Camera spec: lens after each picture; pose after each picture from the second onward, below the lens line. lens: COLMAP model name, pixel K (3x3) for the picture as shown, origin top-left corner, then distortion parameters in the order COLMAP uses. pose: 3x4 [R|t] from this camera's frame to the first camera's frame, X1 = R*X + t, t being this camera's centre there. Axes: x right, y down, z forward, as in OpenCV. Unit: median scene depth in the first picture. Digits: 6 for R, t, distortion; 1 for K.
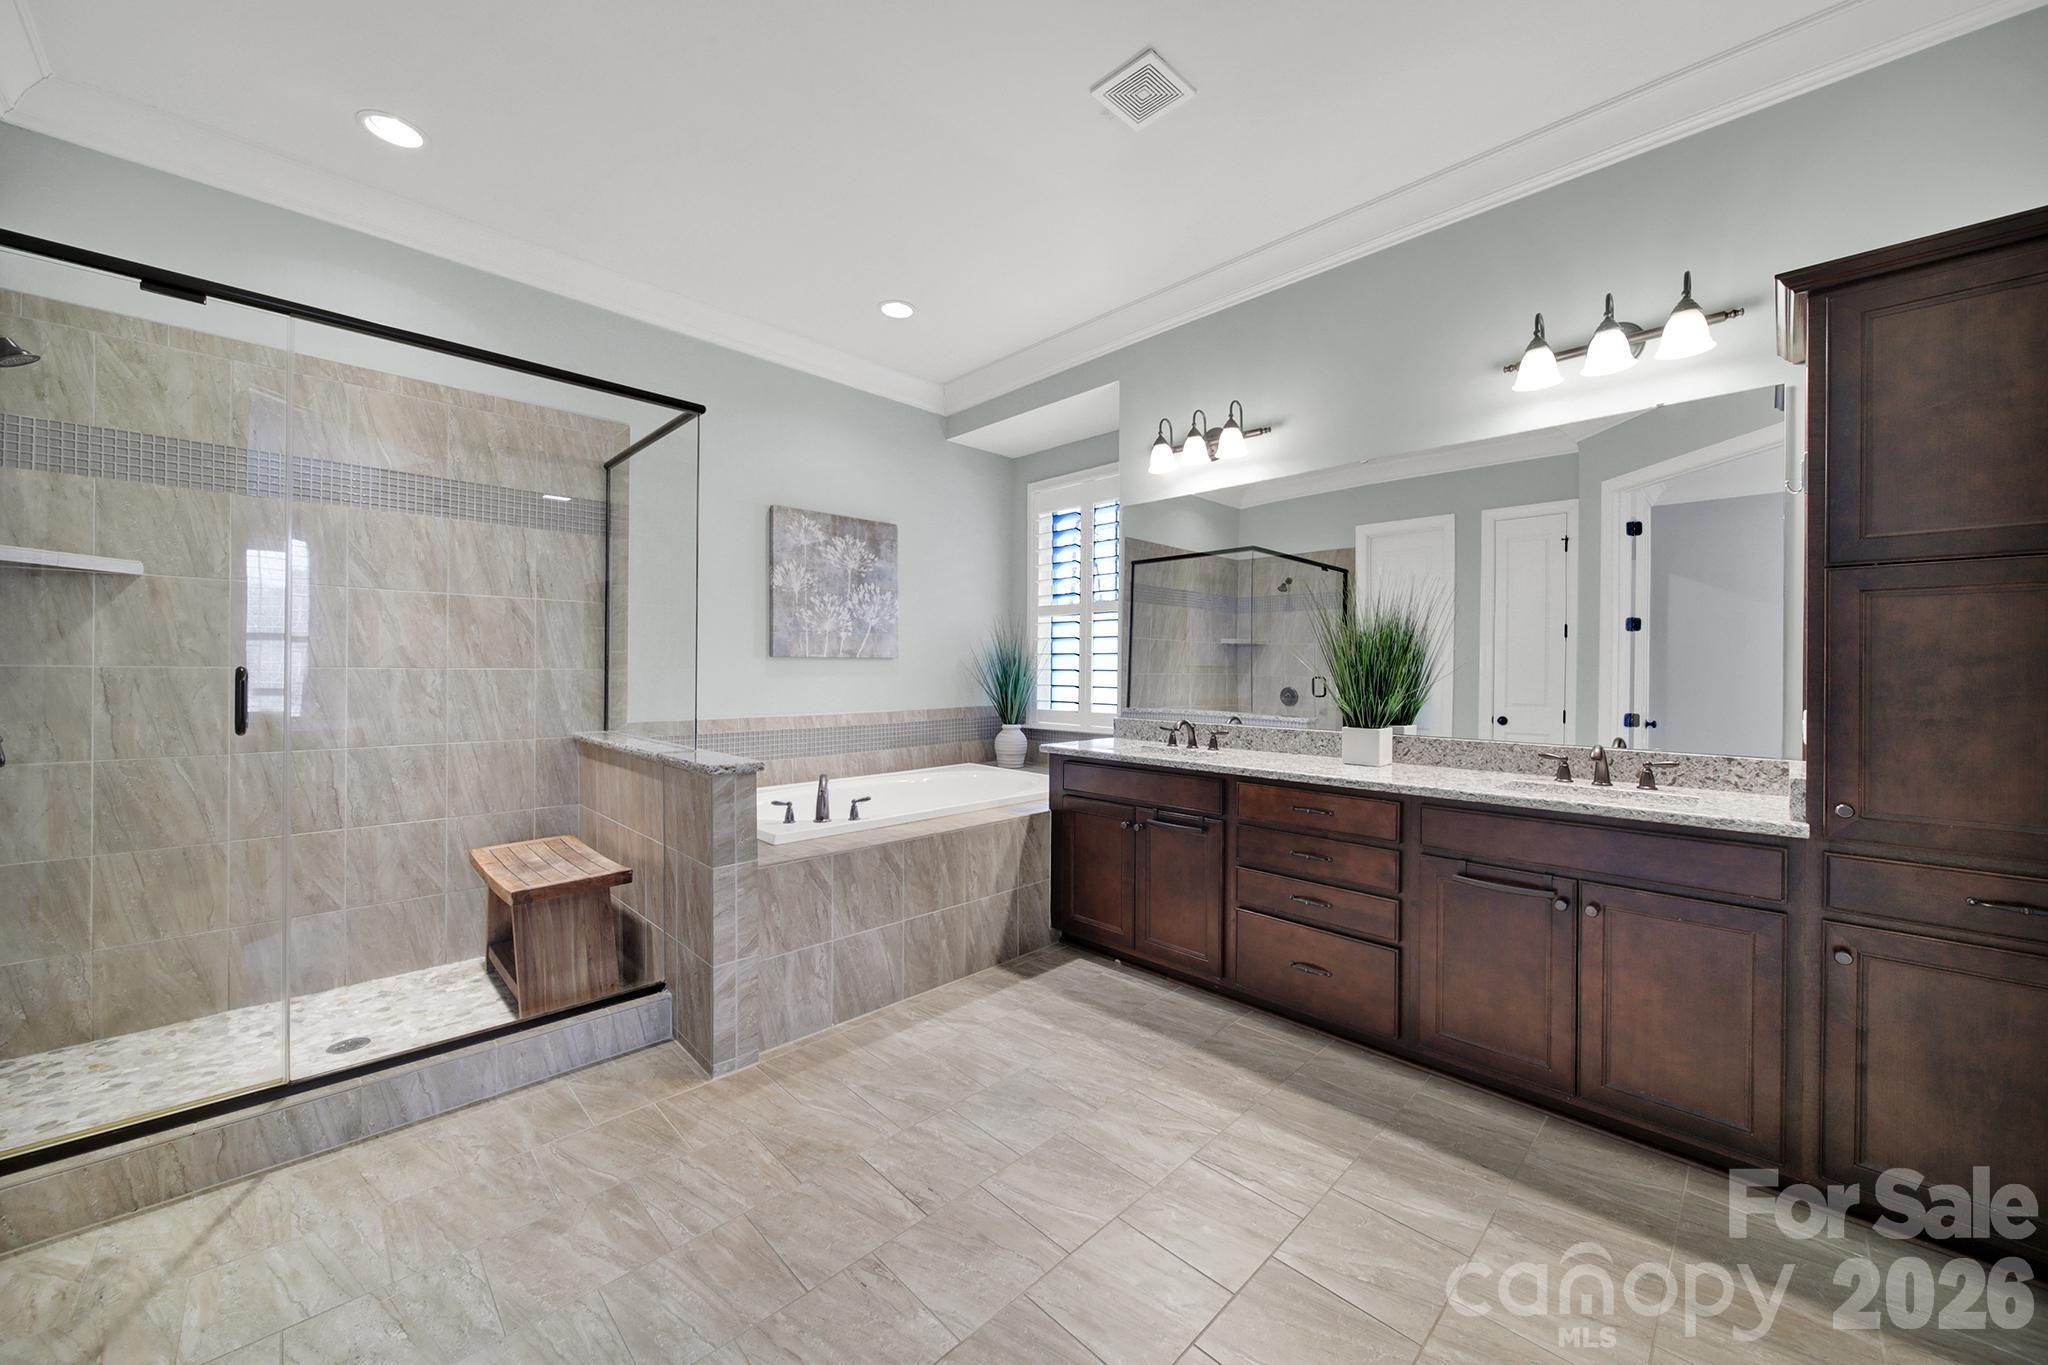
lens RADIAL K [[738.3, 0, 1023.1], [0, 738.3, 676.9], [0, 0, 1]] dist [-0.002341, -0.000298]
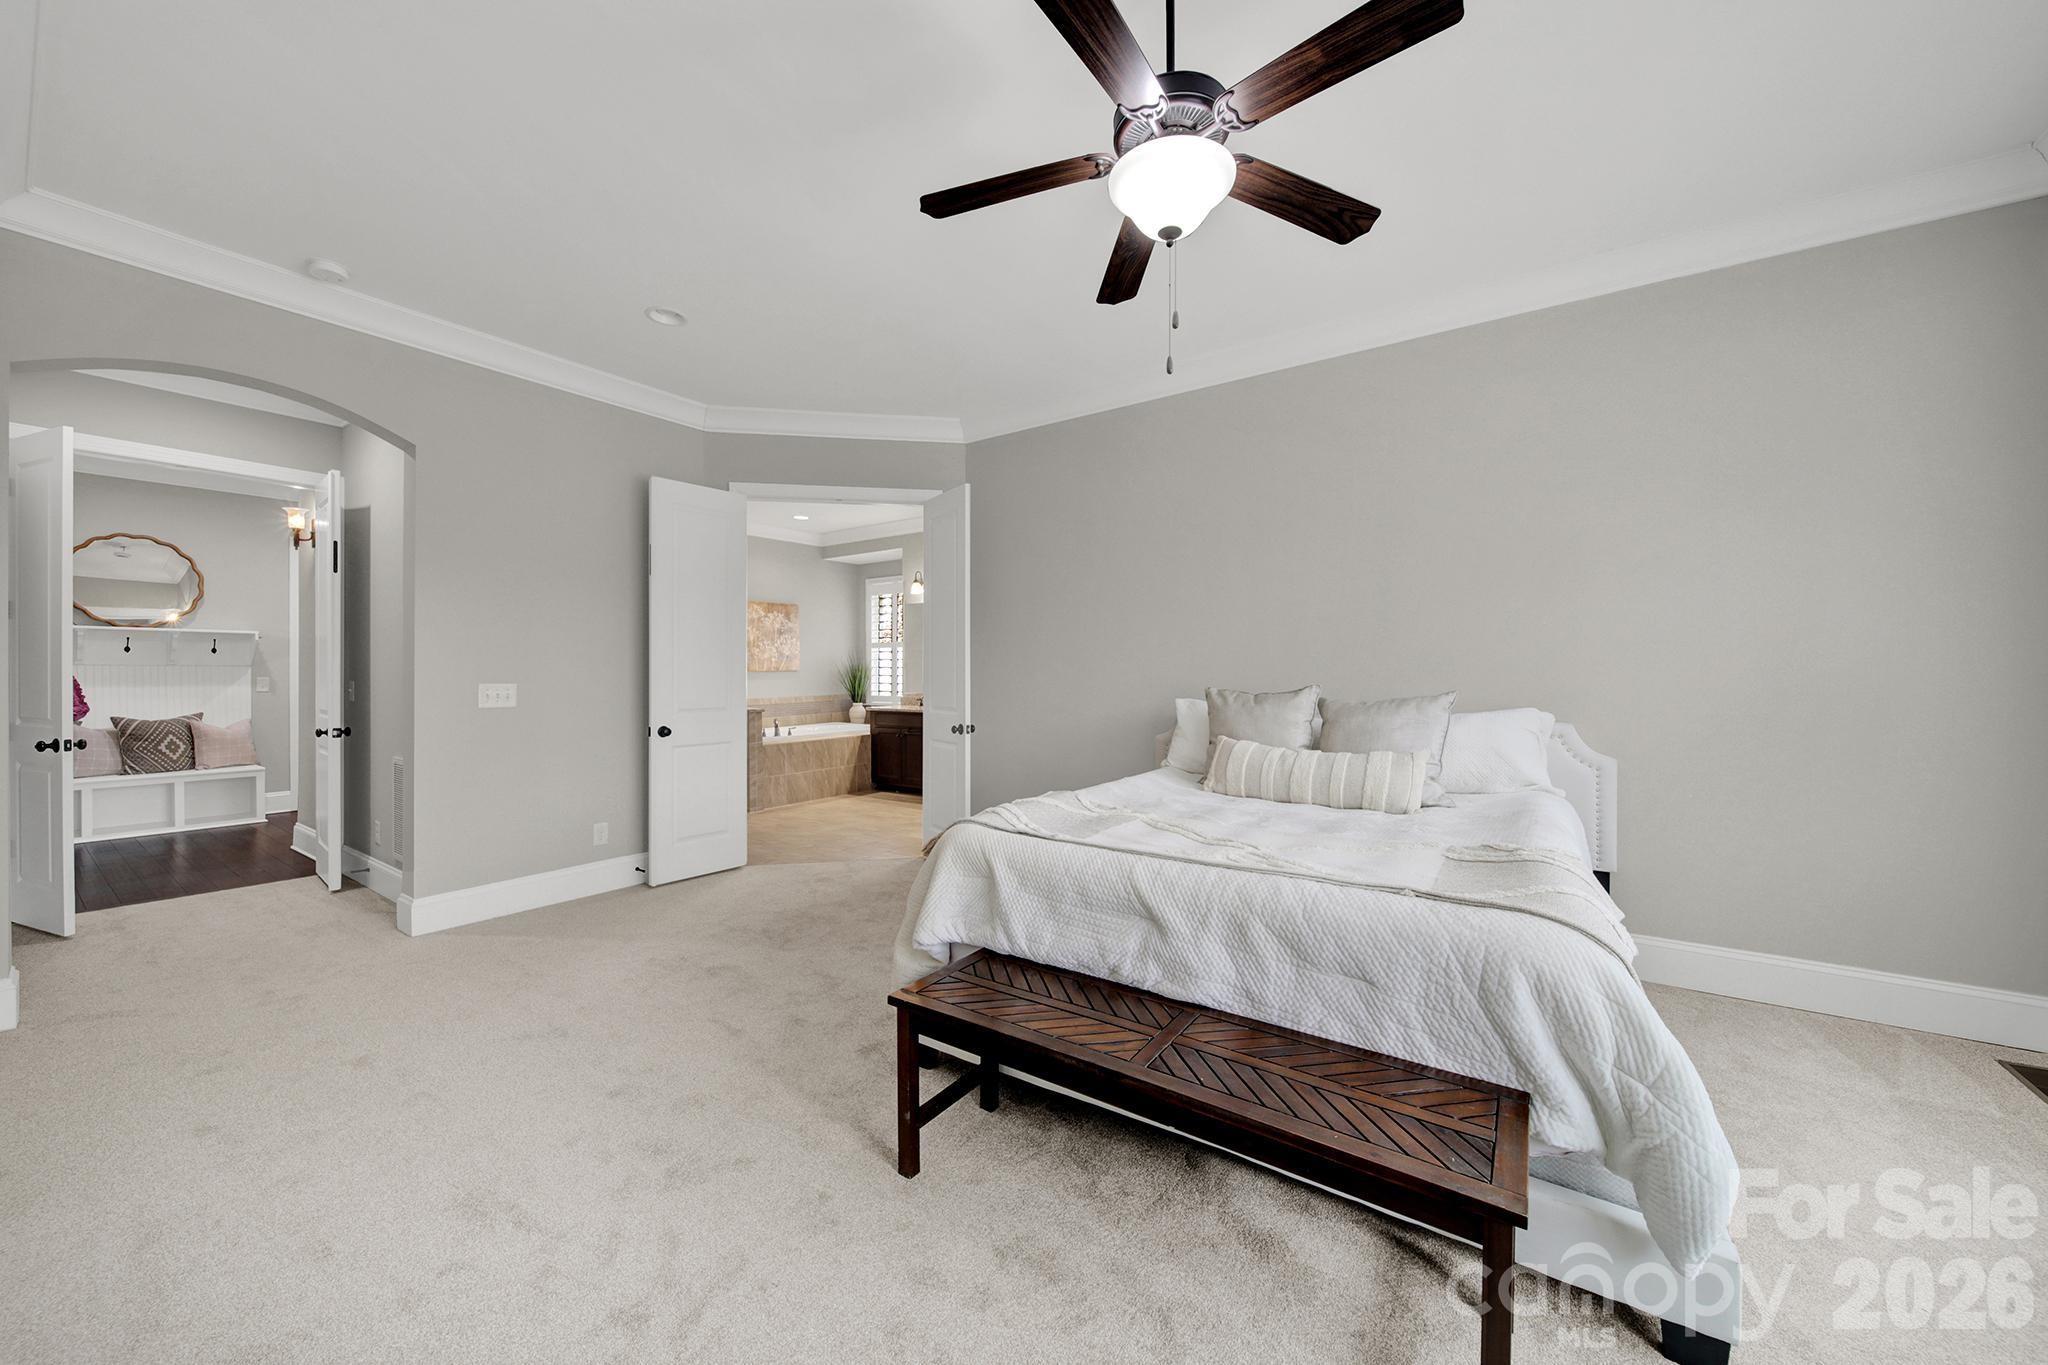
lens RADIAL K [[738.3, 0, 1024.2], [0, 738.3, 676.2], [0, 0, 1]] dist [-0.002341, -0.000298]
pose [[0.984349, -0.010030, 0.175946, 0.085902], [0.010269, 0.999947, -0.000451, -0.001980], [-0.175932, 0.002251, 0.984400, -1.169253]]
